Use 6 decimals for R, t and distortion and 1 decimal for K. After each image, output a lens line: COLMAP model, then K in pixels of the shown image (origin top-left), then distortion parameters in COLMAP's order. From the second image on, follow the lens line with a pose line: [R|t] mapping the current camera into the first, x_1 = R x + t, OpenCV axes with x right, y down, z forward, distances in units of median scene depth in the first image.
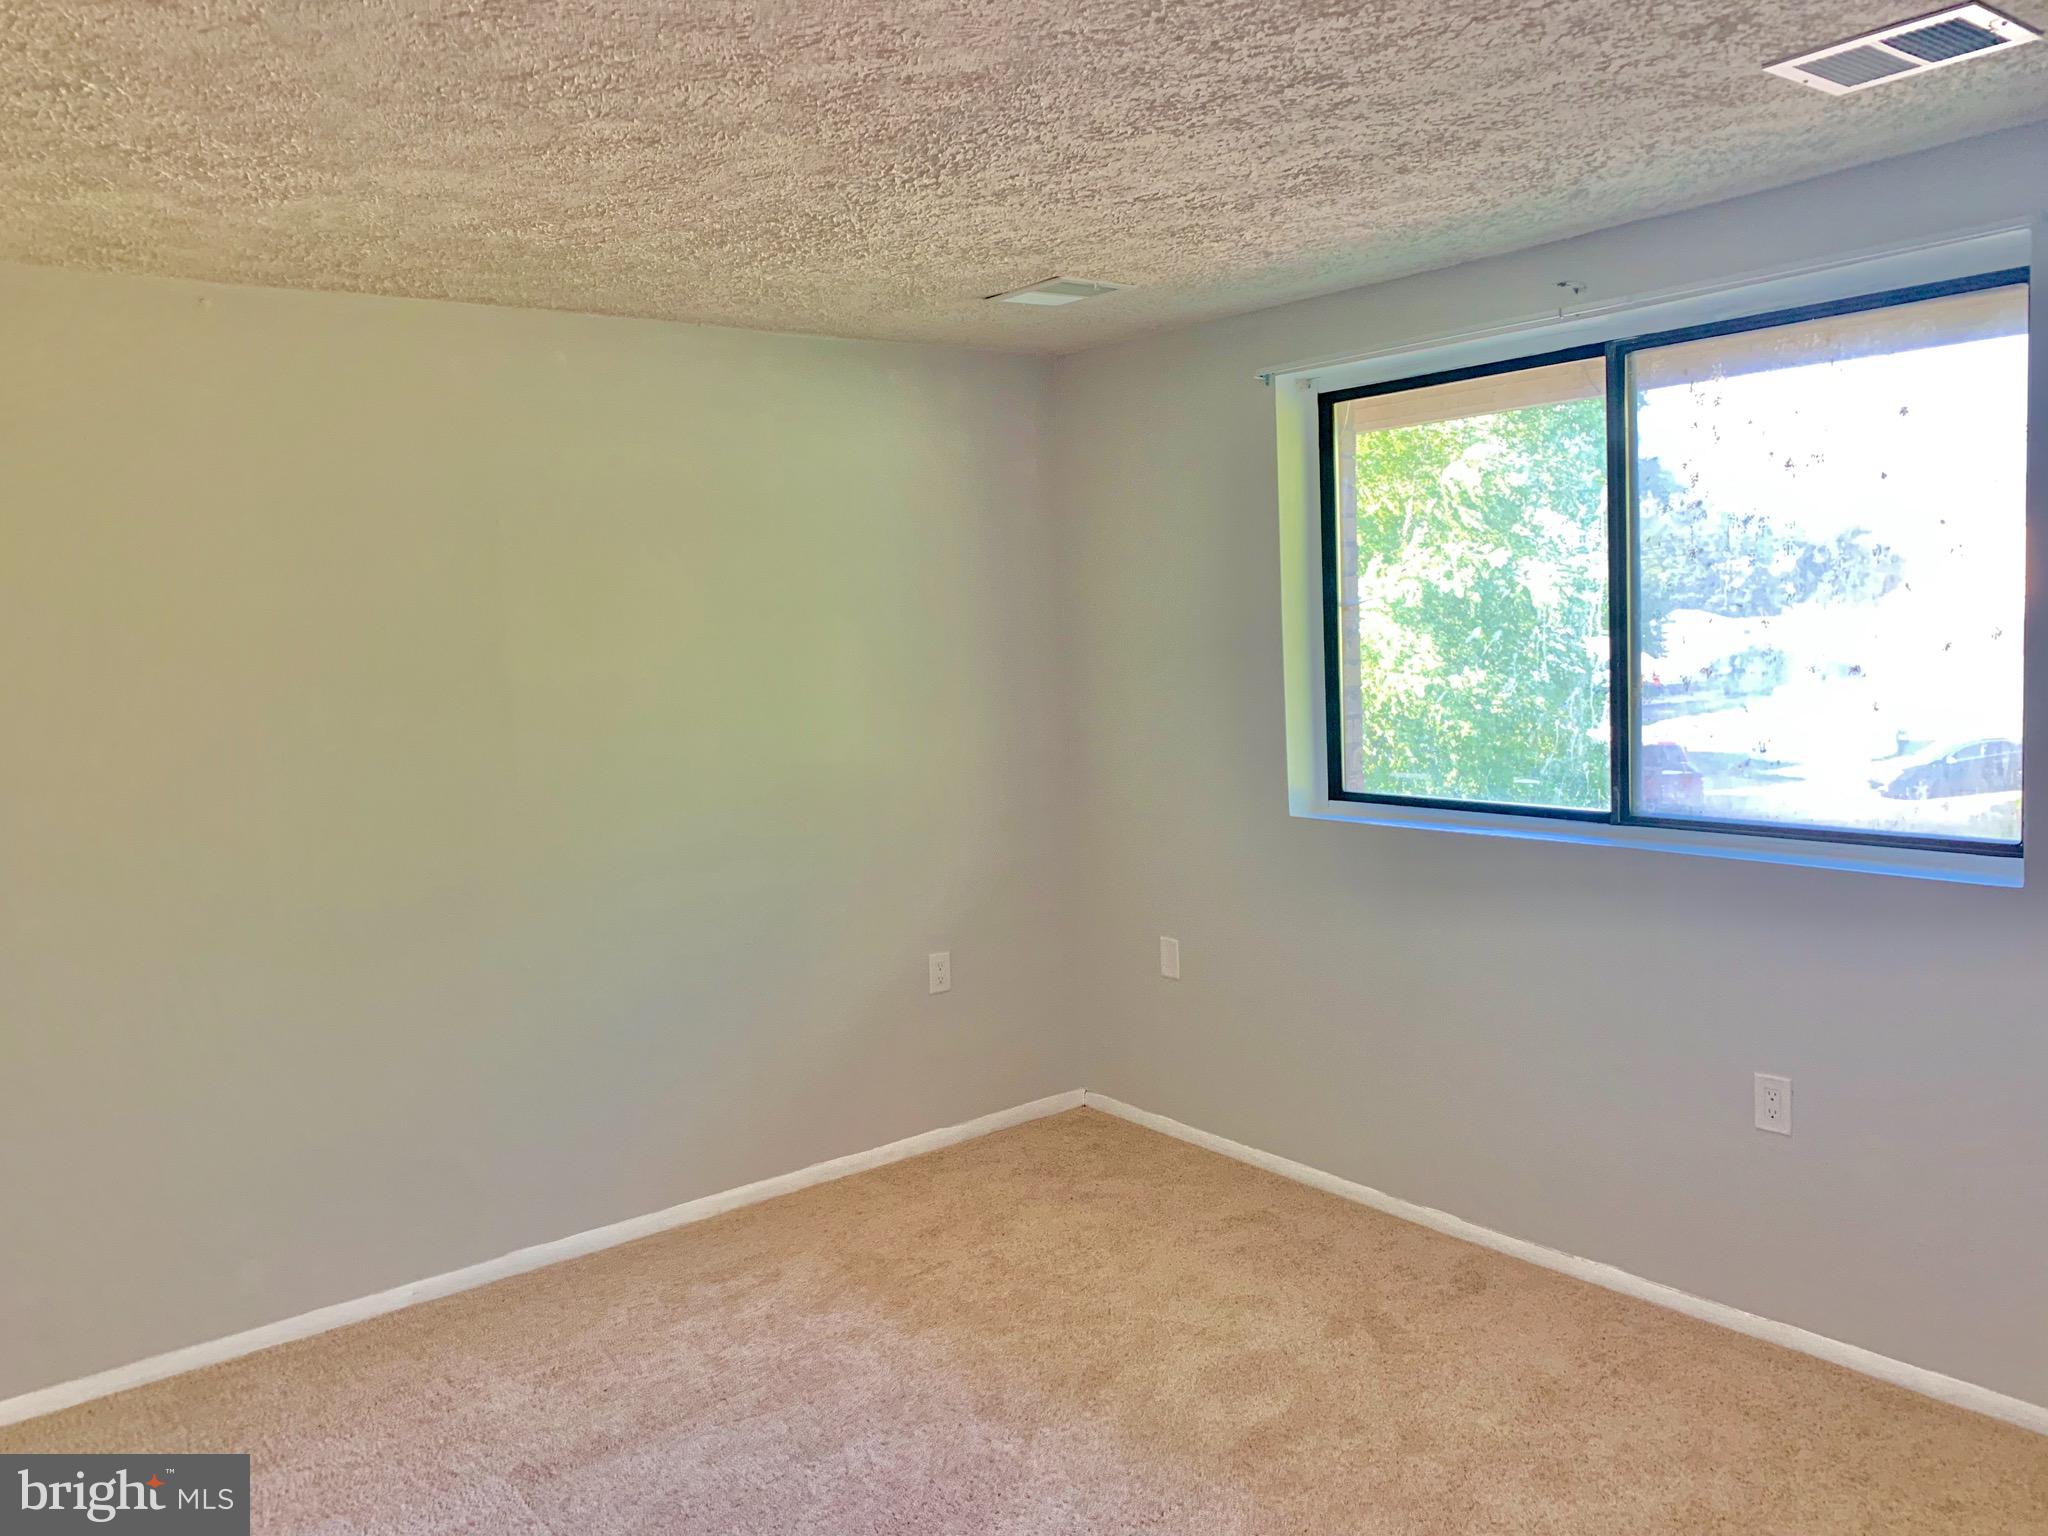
lens RADIAL K [[1548.5, 0, 1027.1], [0, 1548.5, 793.1], [0, 0, 1]] dist [-0.011634, -0.005068]
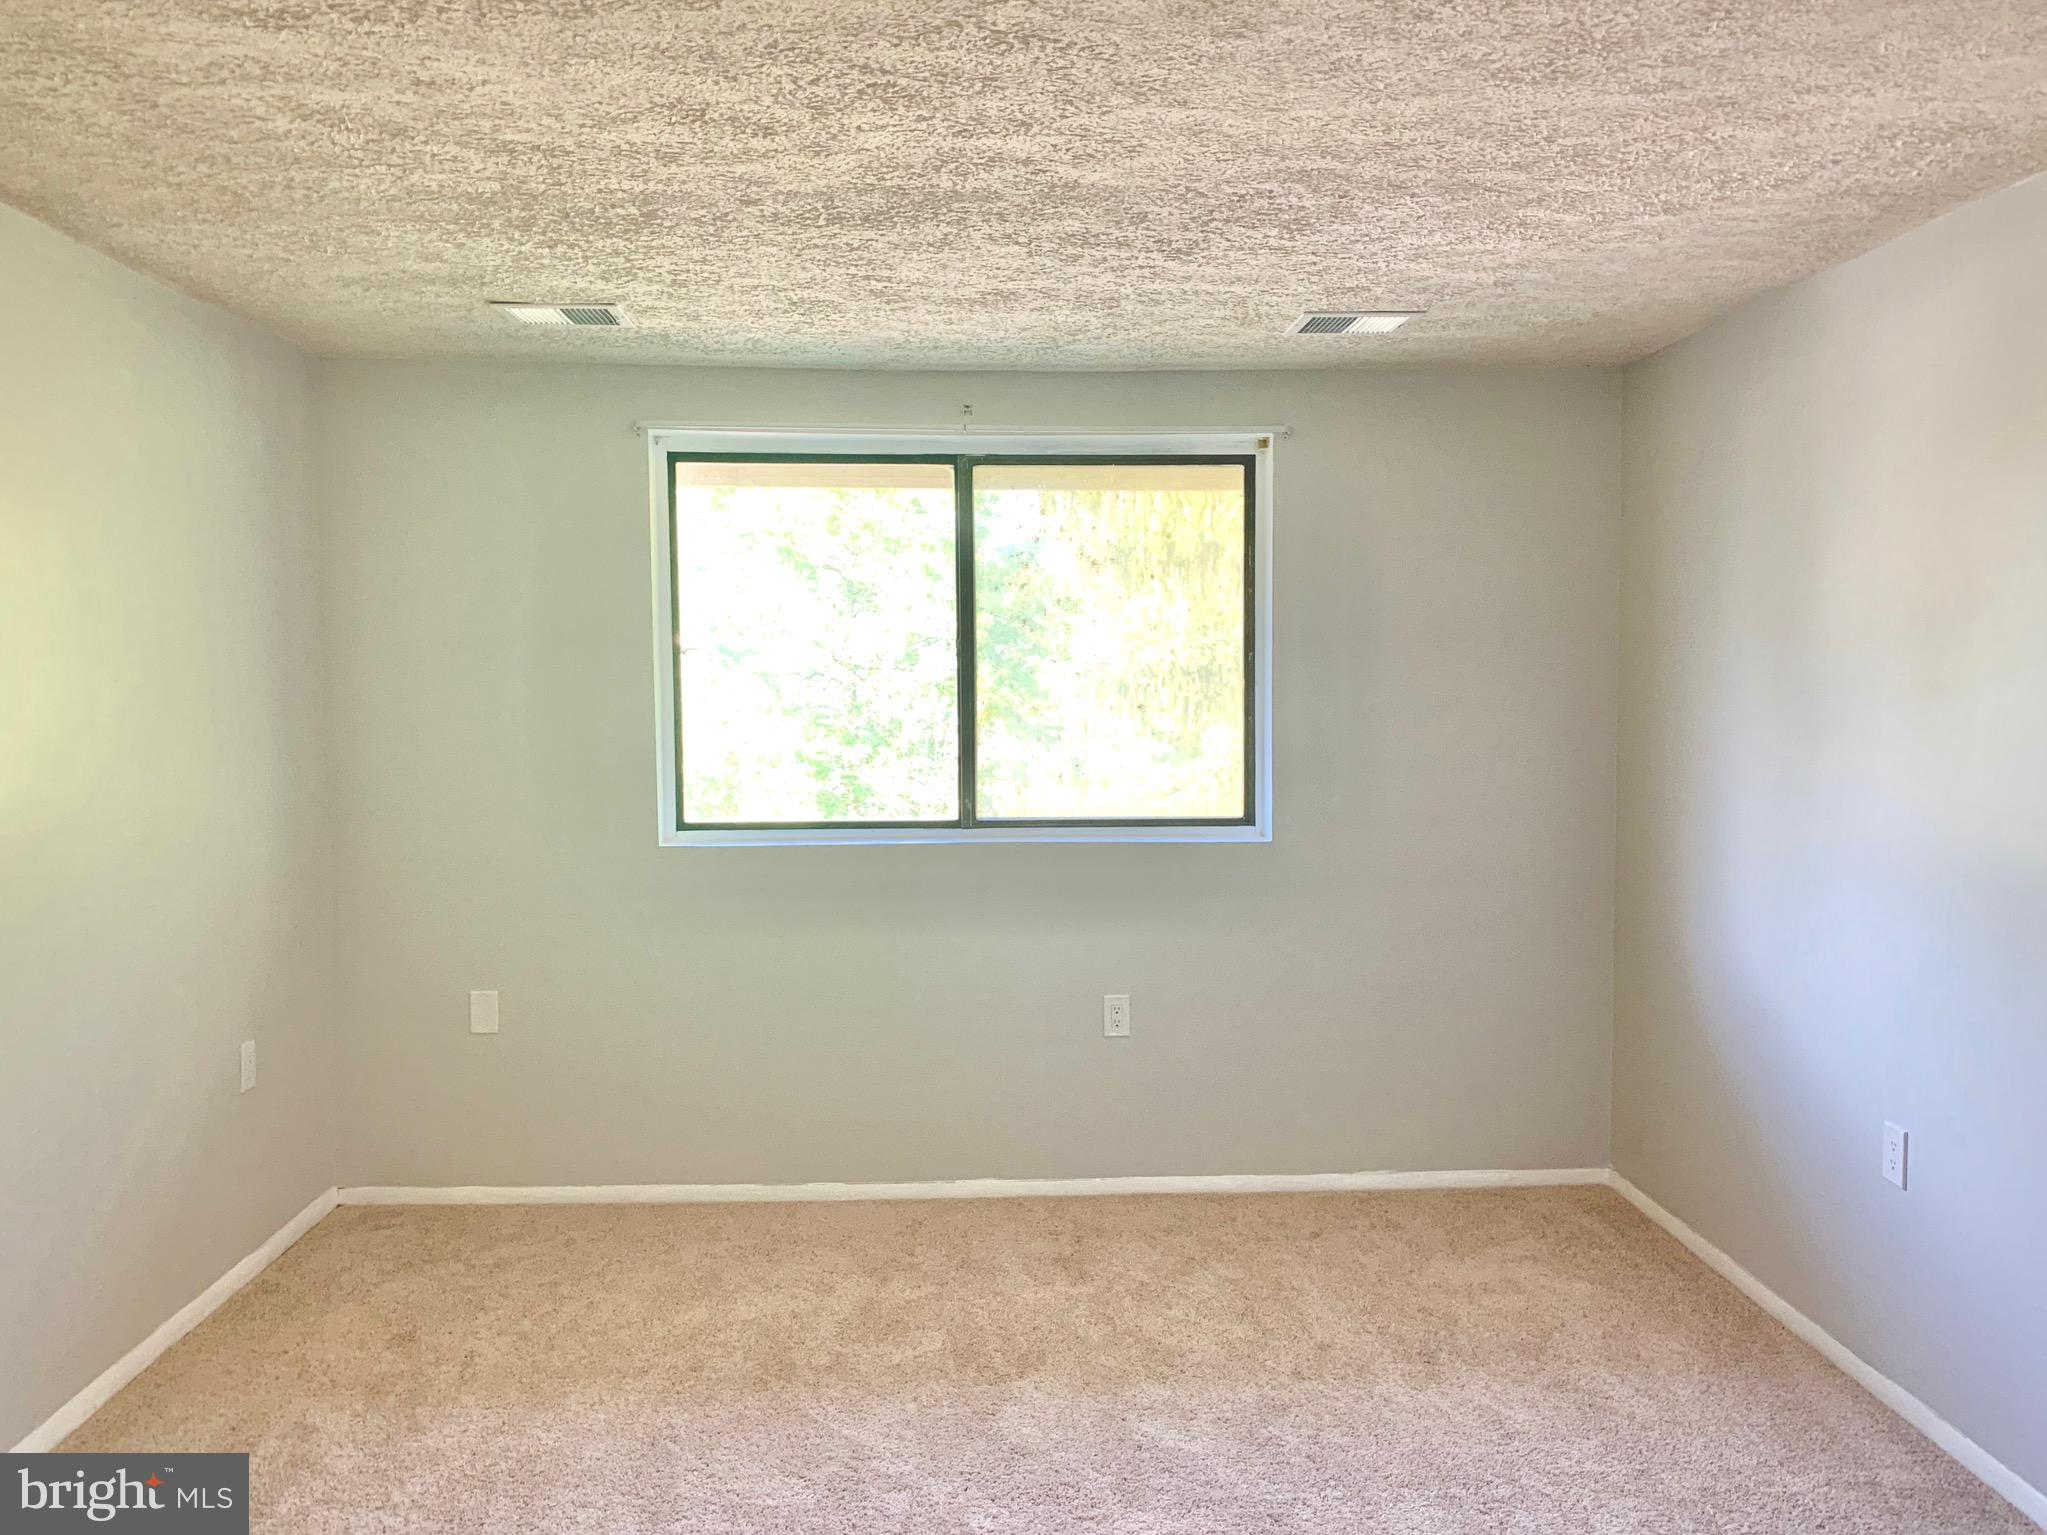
lens RADIAL K [[1585.3, 0, 1023.5], [0, 1585.3, 767.5], [0, 0, 1]] dist [0.027184, -0.004934]
pose [[0.597204, -0.004804, 0.802075, -0.638554], [0.074110, 0.996035, -0.049215, 0.038406], [-0.798658, 0.088833, 0.595192, 0.179979]]
